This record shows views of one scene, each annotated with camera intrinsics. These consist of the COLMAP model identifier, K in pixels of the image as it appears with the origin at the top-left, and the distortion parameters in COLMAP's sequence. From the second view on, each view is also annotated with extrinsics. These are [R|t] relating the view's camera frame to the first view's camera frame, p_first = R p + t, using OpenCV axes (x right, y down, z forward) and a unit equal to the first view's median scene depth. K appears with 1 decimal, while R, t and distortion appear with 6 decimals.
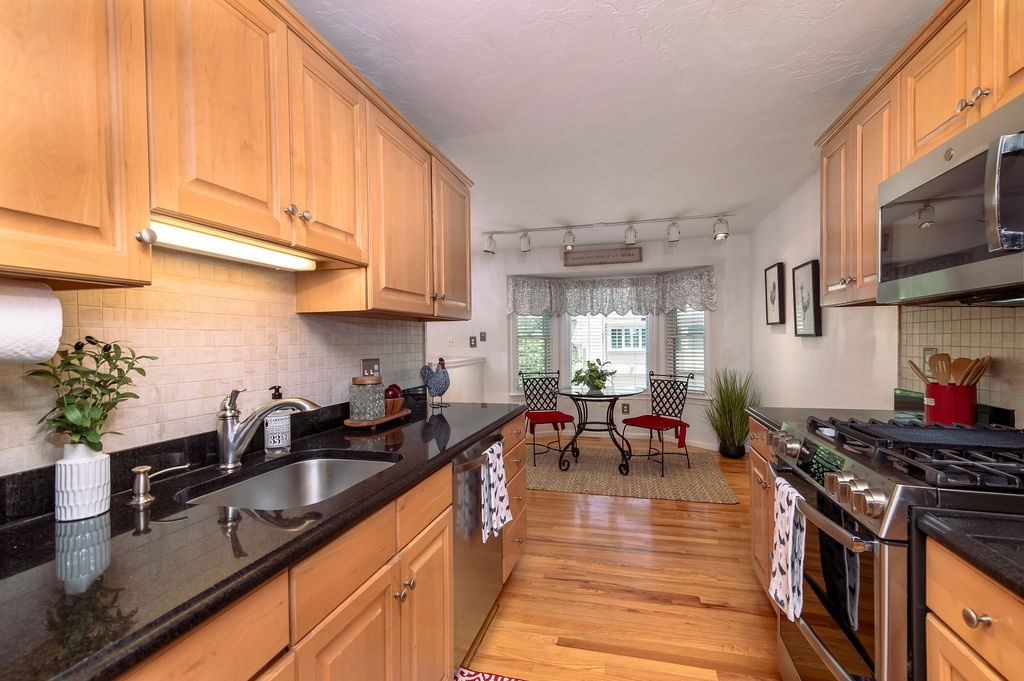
lens RADIAL K [[460.2, 0, 511.4], [0, 460.2, 350.1], [0, 0, 1]] dist [-0.000316, -0.000105]
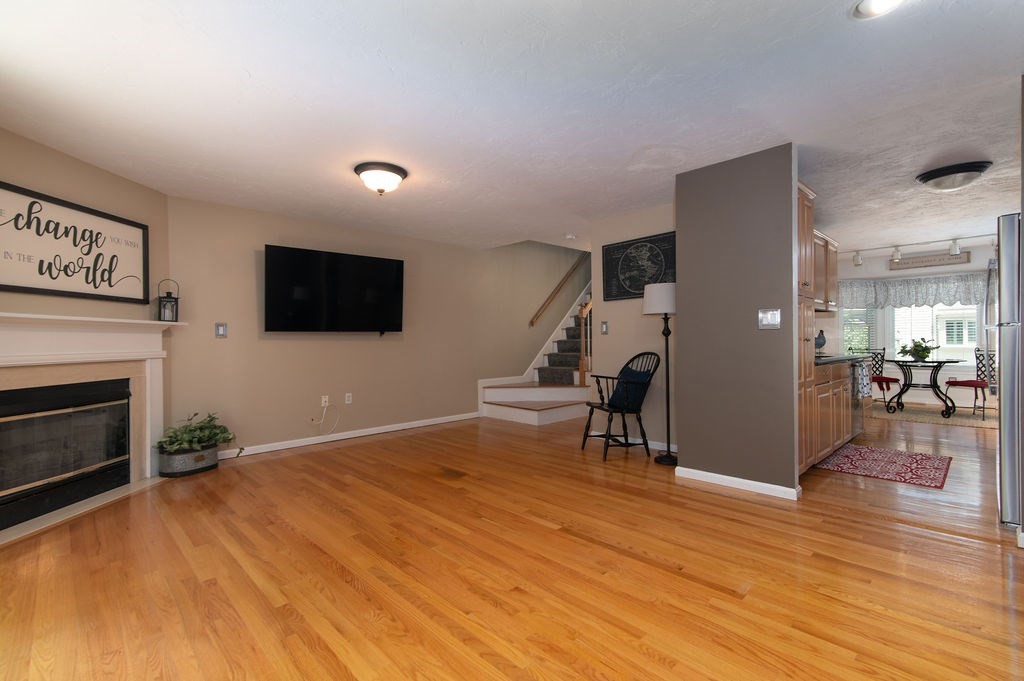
lens RADIAL K [[451.8, 0, 512.5], [0, 451.8, 343.1], [0, 0, 1]] dist [0.001122, 0.000571]
pose [[0.850291, 0.007561, -0.526258, -0.143446], [-0.013231, 0.999888, -0.007012, 0.060392], [0.526146, 0.012925, 0.850296, -0.802810]]
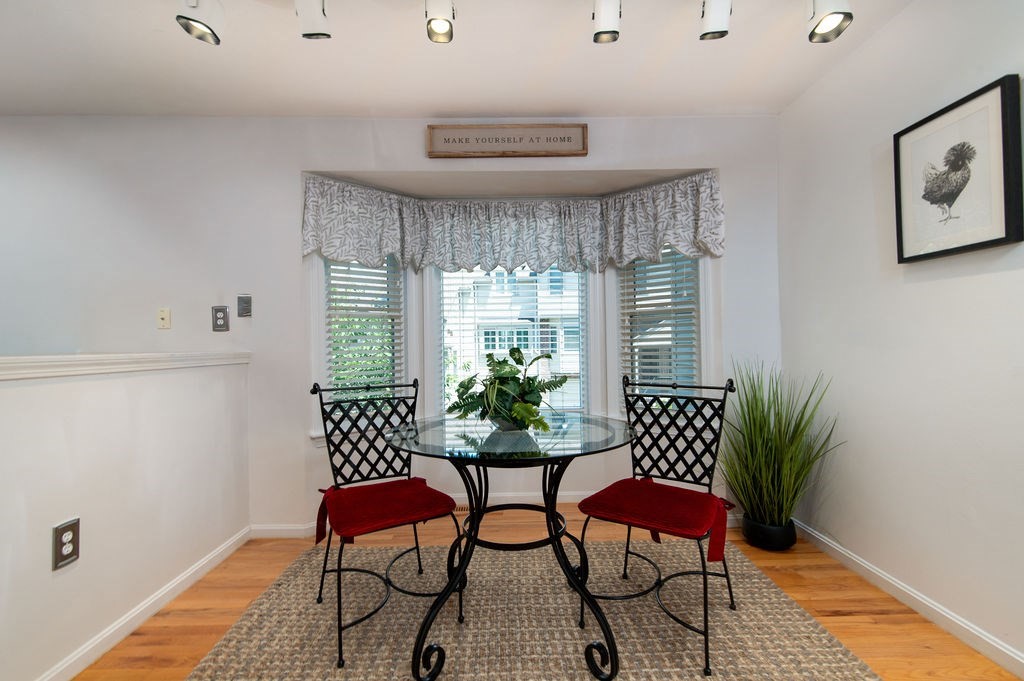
lens RADIAL K [[451.8, 0, 512.5], [0, 451.8, 343.1], [0, 0, 1]] dist [0.001122, 0.000571]
pose [[0.958953, -0.004137, 0.283536, 0.076696], [0.011794, 0.999610, -0.025306, 0.024185], [-0.283320, 0.027611, 0.958628, 0.625781]]
